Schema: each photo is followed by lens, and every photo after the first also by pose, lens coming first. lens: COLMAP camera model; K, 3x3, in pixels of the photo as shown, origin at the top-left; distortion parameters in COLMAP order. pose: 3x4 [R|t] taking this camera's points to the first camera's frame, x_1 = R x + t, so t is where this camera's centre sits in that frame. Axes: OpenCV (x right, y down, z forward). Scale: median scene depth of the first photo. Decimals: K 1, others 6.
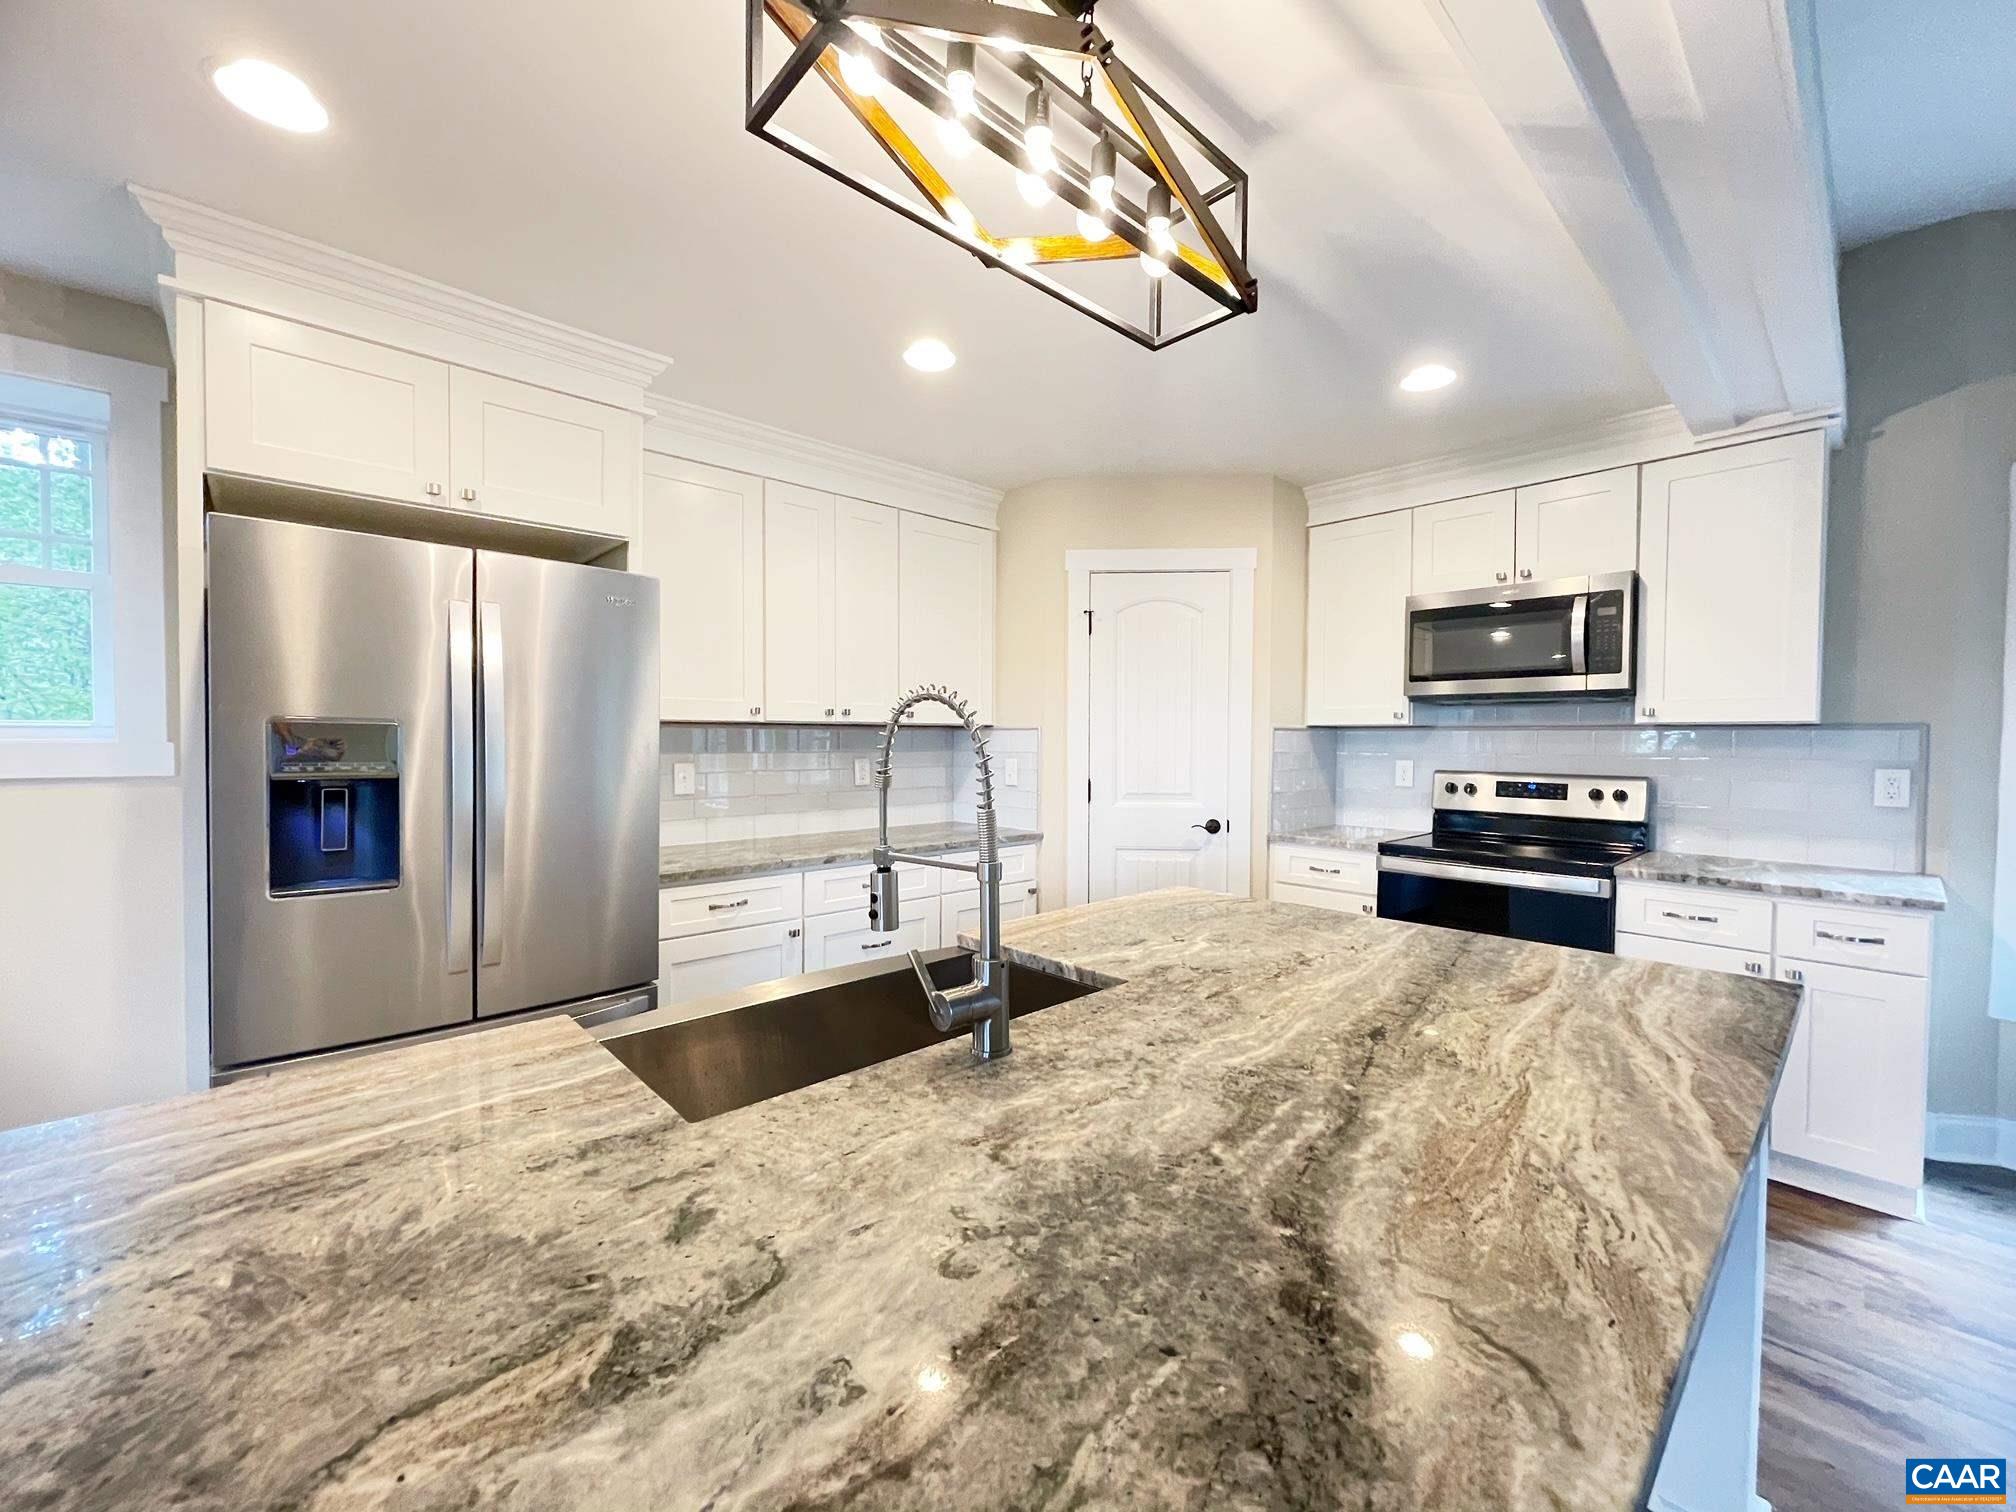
lens RADIAL K [[810.9, 0, 1008.1], [0, 810.9, 758.5], [0, 0, 1]] dist [0.000991, 0.000598]
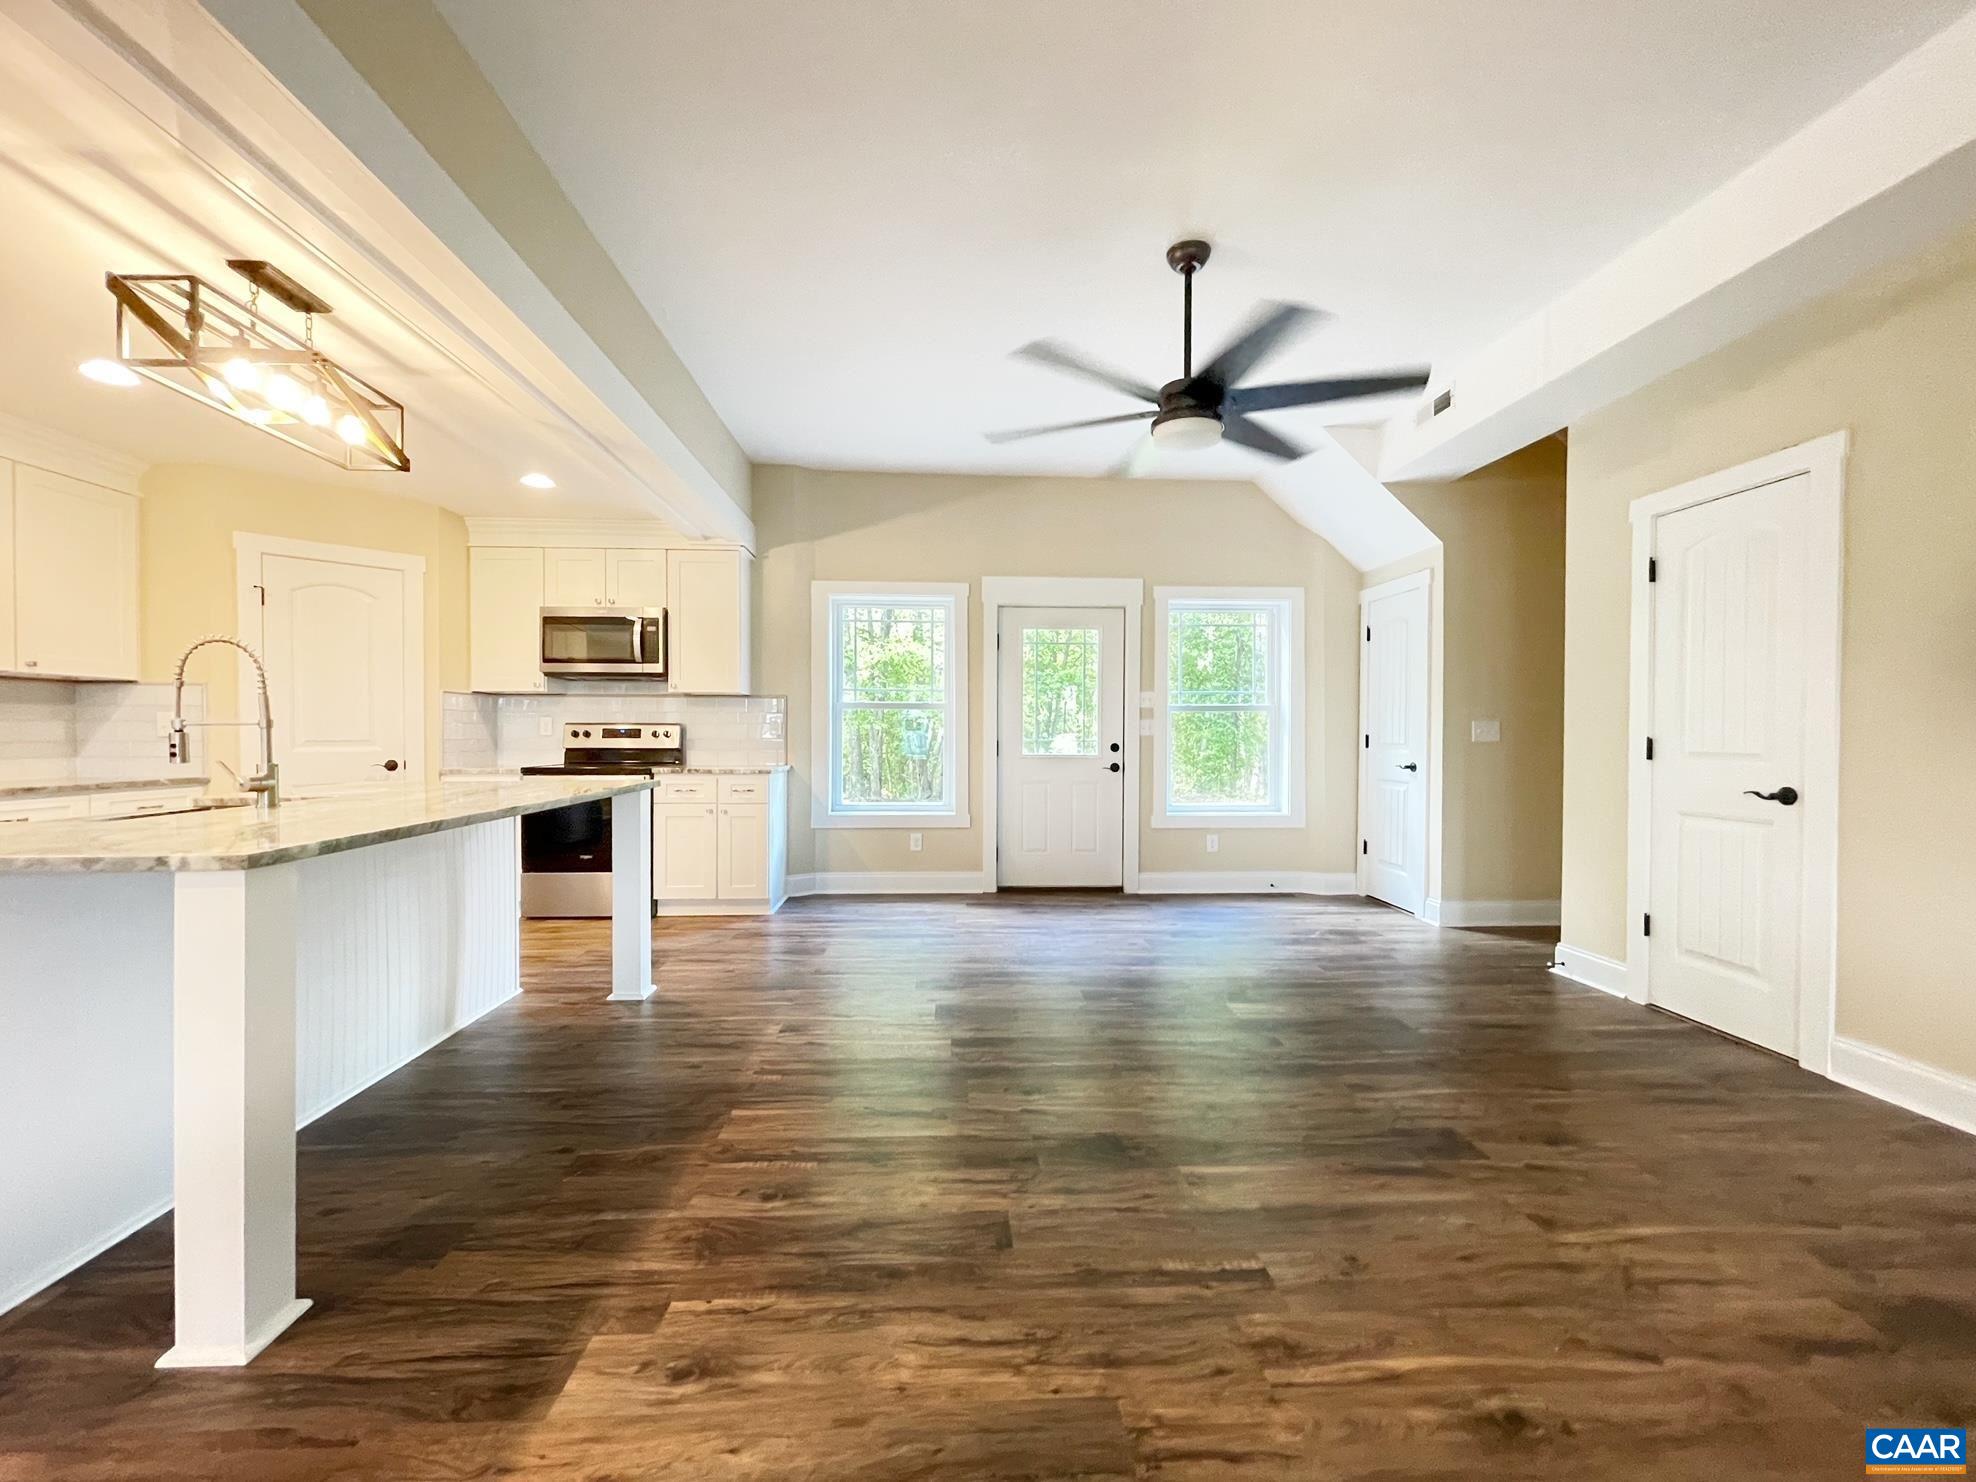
lens RADIAL K [[808.9, 0, 981.1], [0, 808.9, 743.7], [0, 0, 1]] dist [-0.001386, 0.000638]
pose [[0.639173, -0.012807, 0.768956, -0.171967], [0.021257, 0.999774, -0.001019, 0.088374], [-0.768769, 0.016997, 0.639300, -0.690118]]
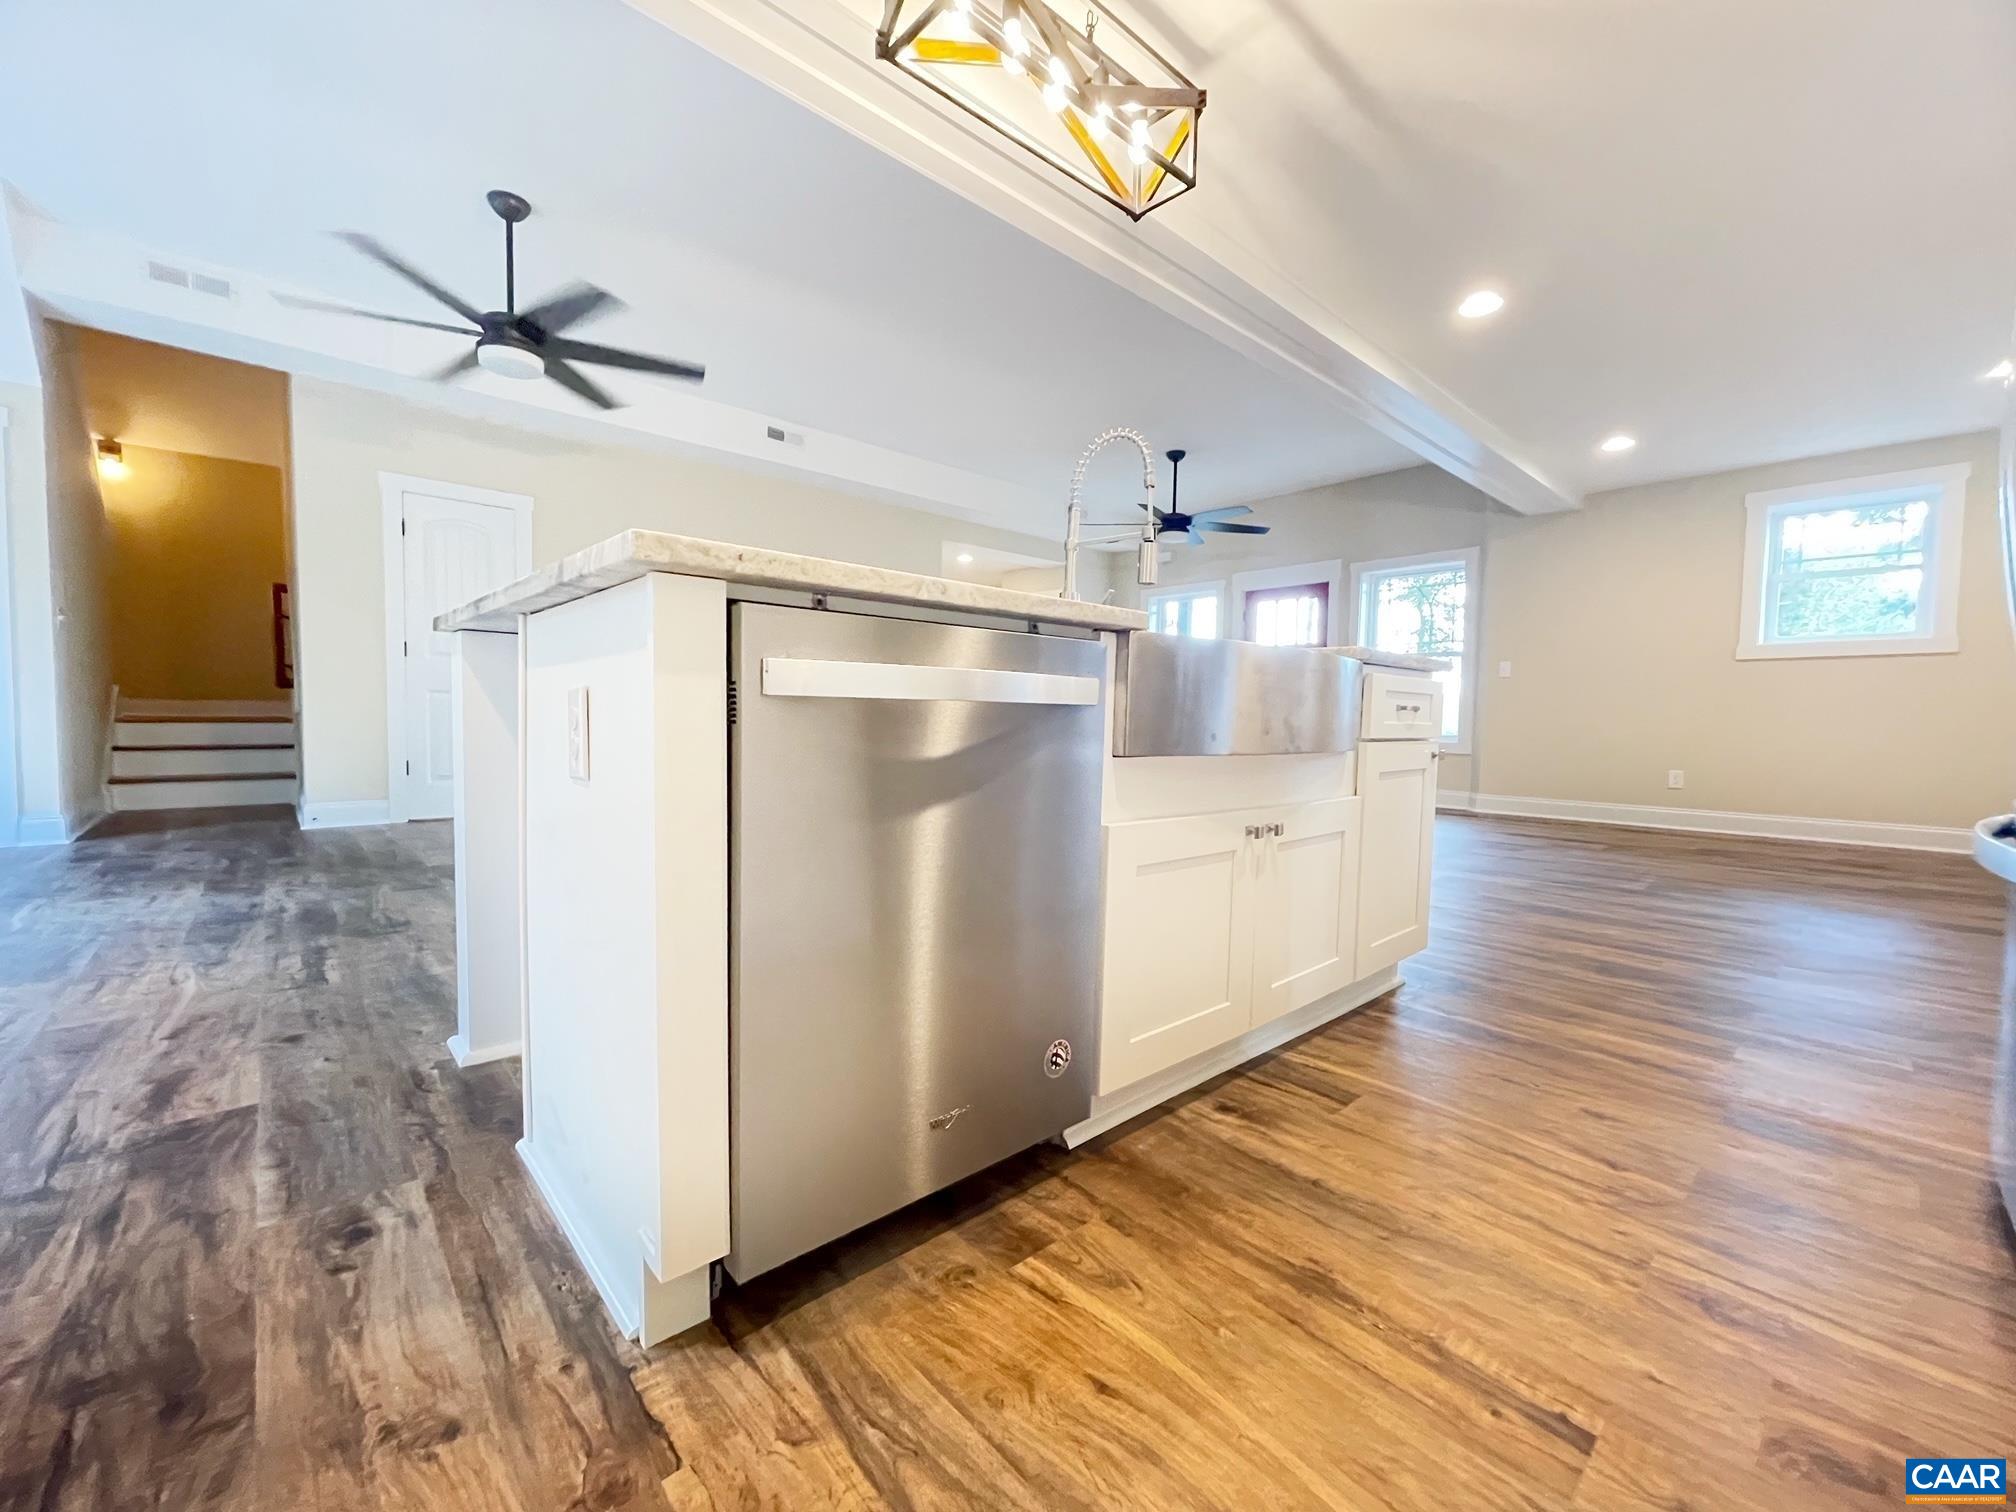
lens RADIAL K [[810.9, 0, 999.9], [0, 810.9, 762.0], [0, 0, 1]] dist [0.008414, -0.005752]
pose [[-0.999568, -0.028782, 0.005884, 0.041283], [-0.028186, 0.996061, 0.084071, 0.175092], [-0.008280, 0.083869, -0.996442, 1.056718]]
